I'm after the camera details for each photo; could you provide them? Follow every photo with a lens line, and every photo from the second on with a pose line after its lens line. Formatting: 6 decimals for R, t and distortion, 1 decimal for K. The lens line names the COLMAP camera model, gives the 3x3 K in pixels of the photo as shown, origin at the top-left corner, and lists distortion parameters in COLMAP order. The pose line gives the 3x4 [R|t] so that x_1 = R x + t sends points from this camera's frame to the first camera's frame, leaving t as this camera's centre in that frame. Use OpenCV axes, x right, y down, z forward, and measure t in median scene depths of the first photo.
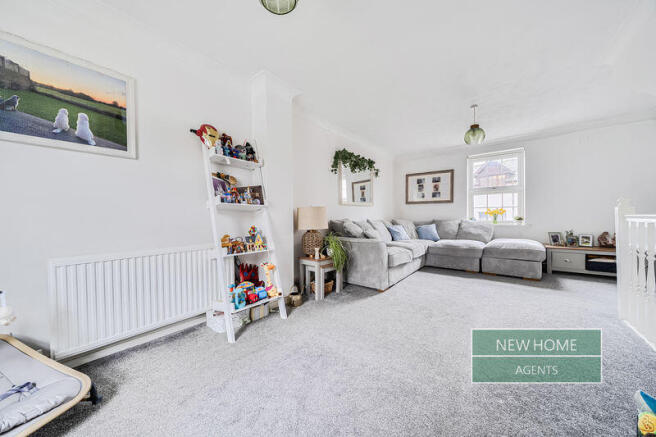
lens RADIAL K [[225.2, 0, 328.9], [0, 225.2, 219.1], [0, 0, 1]] dist [-0.002272, -0.000169]
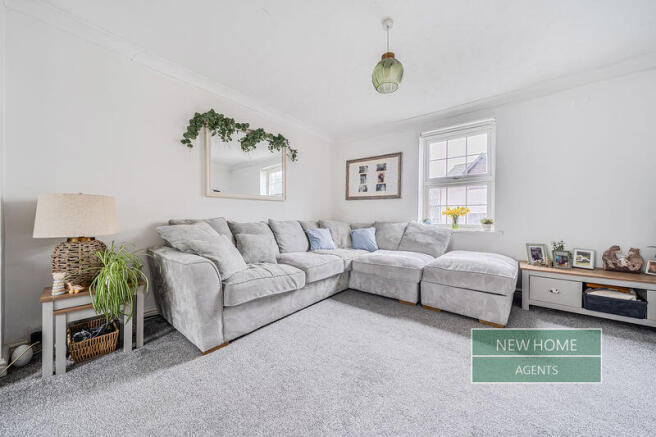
lens RADIAL K [[225.2, 0, 327.7], [0, 225.2, 219.1], [0, 0, 1]] dist [-0.002272, -0.000169]
pose [[0.999876, 0.015719, 0.000745, 0.365842], [-0.015720, 0.999875, 0.001813, -0.004035], [-0.000717, -0.001824, 0.999998, 0.319123]]
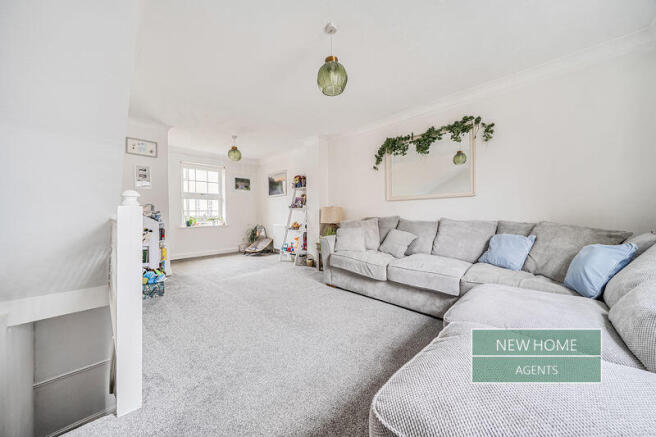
lens RADIAL K [[225.2, 0, 329.7], [0, 225.2, 215.0], [0, 0, 1]] dist [-0.002272, -0.000169]
pose [[-0.105091, 0.012494, -0.994384, 0.886041], [-0.002207, 0.999916, 0.012797, -0.014947], [0.994460, 0.003540, -0.105054, 0.772107]]
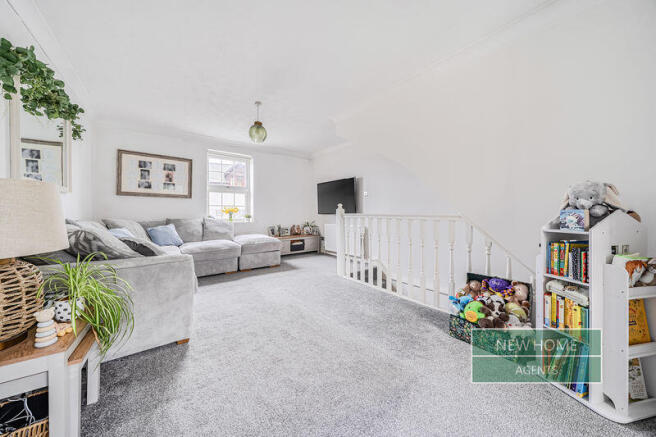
lens RADIAL K [[225.2, 0, 324.5], [0, 225.2, 213.3], [0, 0, 1]] dist [-0.002272, -0.000169]
pose [[0.243290, 0.007902, 0.969921, -0.176166], [0.008919, 0.999906, -0.010384, -0.002548], [-0.969913, 0.011177, 0.243196, 0.349533]]
